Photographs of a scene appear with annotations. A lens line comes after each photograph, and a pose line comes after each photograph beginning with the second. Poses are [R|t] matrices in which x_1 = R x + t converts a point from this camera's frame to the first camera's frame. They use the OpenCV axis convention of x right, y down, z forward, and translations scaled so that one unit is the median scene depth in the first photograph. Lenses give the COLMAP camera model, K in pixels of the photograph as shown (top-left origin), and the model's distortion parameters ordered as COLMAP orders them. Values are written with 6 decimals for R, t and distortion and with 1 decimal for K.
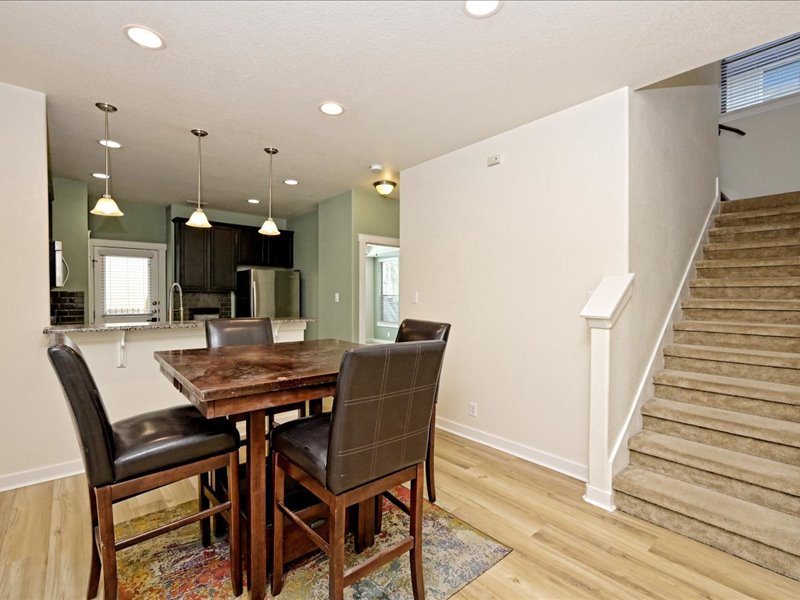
lens RADIAL K [[395.2, 0, 405.1], [0, 395.2, 298.0], [0, 0, 1]] dist [-0.011711, 0.001102]
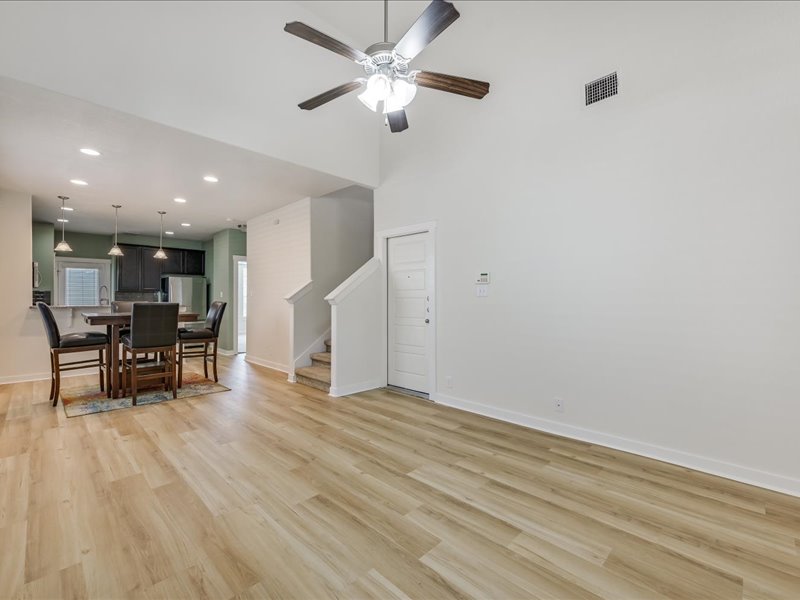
lens RADIAL K [[355.6, 0, 389.0], [0, 355.6, 295.0], [0, 0, 1]] dist [0.003286, -0.001214]
pose [[0.997420, -0.001432, 0.071766, 0.688662], [0.002593, 0.999867, -0.016085, 0.045001], [-0.071733, 0.016229, 0.997292, -0.834077]]
